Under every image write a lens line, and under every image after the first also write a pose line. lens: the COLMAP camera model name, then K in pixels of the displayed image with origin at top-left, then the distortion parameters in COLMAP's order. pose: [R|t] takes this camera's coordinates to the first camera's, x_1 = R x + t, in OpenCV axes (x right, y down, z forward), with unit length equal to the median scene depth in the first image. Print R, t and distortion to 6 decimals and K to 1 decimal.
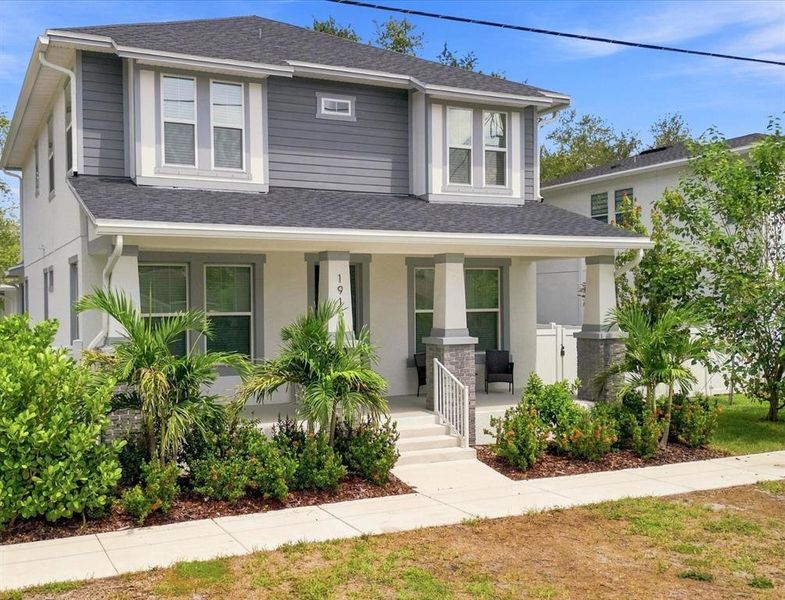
lens RADIAL K [[866.4, 0, 407.5], [0, 866.4, 300.4], [0, 0, 1]] dist [0.019849, 0.001483]
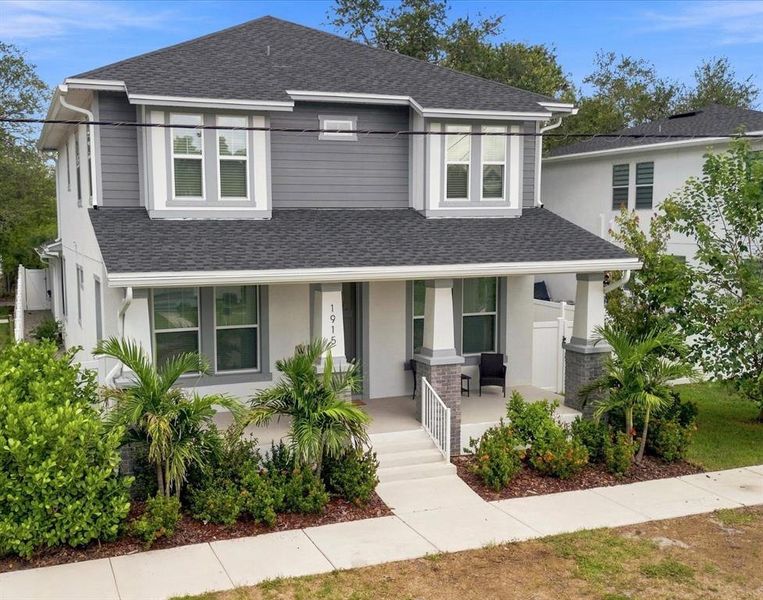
lens RADIAL K [[882.8, 0, 381.5], [0, 882.8, 300.0], [0, 0, 1]] dist [0.023252, 0.006878]
pose [[0.996305, 0.020065, -0.083504, 0.073533], [-0.011160, 0.994328, 0.105773, -0.151164], [0.085153, -0.104451, 0.990878, -0.087717]]
